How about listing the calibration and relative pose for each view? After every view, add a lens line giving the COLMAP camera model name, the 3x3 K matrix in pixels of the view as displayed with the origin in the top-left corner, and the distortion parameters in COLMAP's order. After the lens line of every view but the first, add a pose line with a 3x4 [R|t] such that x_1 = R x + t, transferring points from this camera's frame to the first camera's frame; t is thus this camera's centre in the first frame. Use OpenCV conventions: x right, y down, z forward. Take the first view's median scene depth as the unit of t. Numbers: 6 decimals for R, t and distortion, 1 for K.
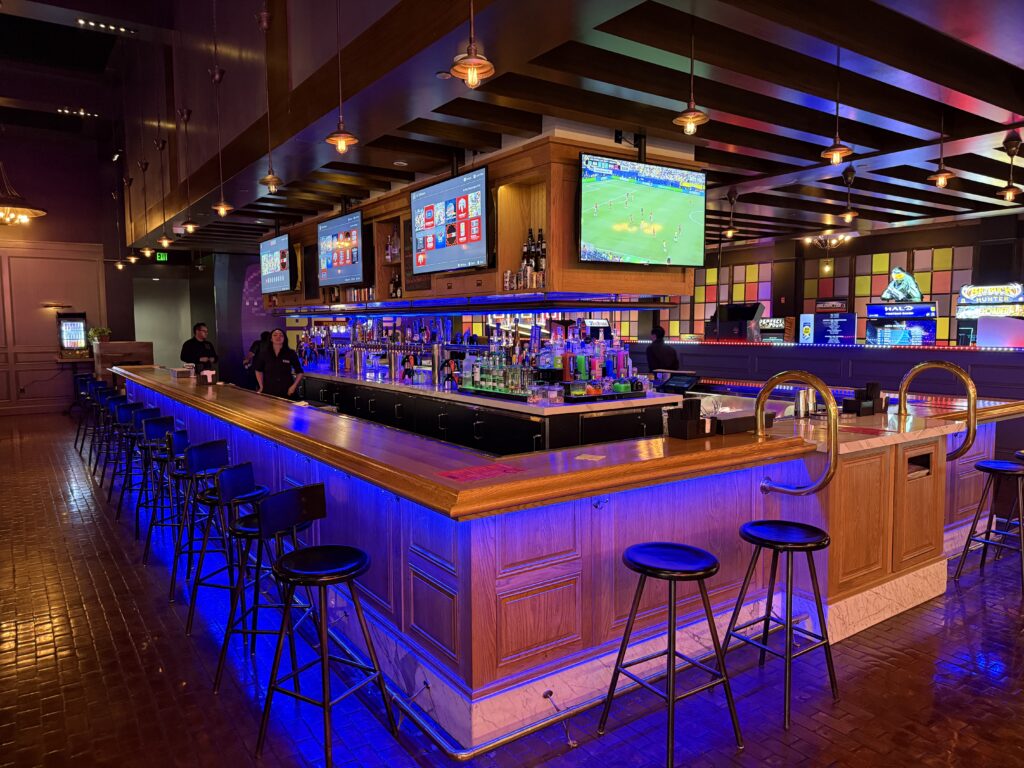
lens RADIAL K [[724.2, 0, 512.8], [0, 724.2, 383.7], [0, 0, 1]] dist [0.019734, -0.023161]
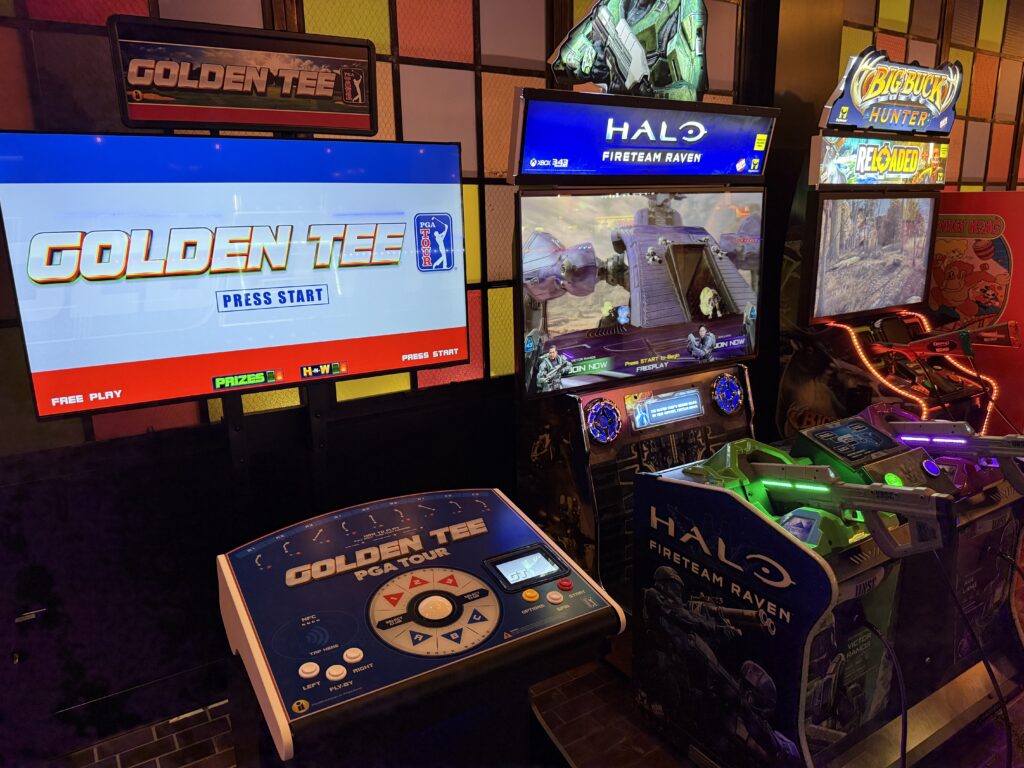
lens RADIAL K [[724.2, 0, 513.0], [0, 724.2, 383.7], [0, 0, 1]] dist [0.019734, -0.023161]
pose [[0.032760, -0.232278, 0.972098, 0.339919], [0.094285, 0.969000, 0.228360, -0.091342], [-0.995006, 0.084173, 0.053645, 1.111577]]
